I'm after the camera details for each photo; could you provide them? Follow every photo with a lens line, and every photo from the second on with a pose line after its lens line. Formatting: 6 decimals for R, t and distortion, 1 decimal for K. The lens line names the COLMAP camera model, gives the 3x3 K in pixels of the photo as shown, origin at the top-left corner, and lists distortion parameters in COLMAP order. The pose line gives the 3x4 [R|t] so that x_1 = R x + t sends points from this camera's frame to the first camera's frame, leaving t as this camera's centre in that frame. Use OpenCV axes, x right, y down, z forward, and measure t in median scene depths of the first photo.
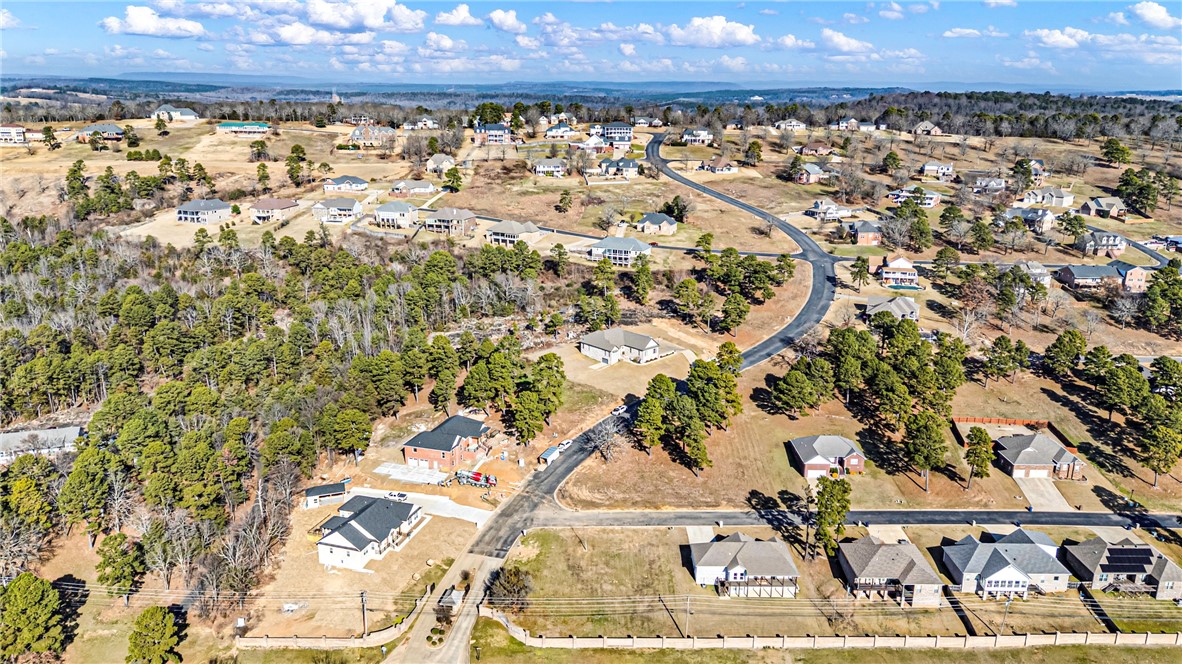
lens RADIAL K [[865.9, 0, 598.5], [0, 865.9, 327.9], [0, 0, 1]] dist [0.088429, -0.105509]
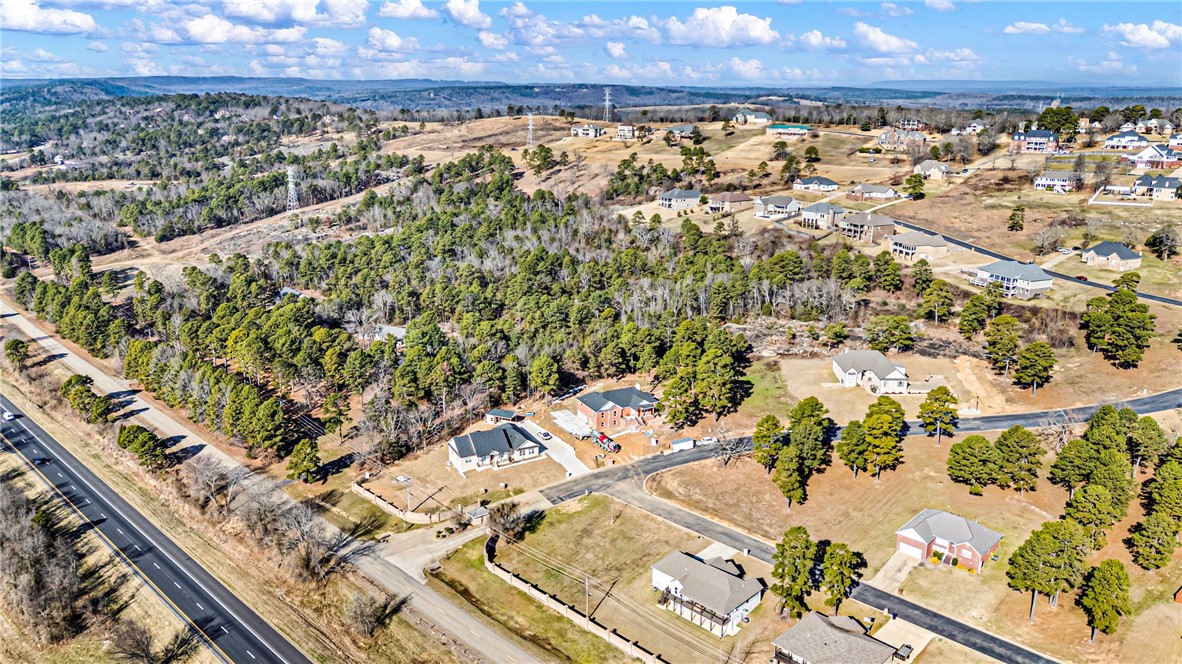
lens RADIAL K [[865.9, 0, 598.5], [0, 865.9, 327.9], [0, 0, 1]] dist [0.088429, -0.105509]
pose [[0.717562, 0.179653, -0.672926, 0.262326], [-0.184077, 0.980724, 0.065540, -0.018078], [0.671729, 0.076841, 0.736801, 0.075446]]
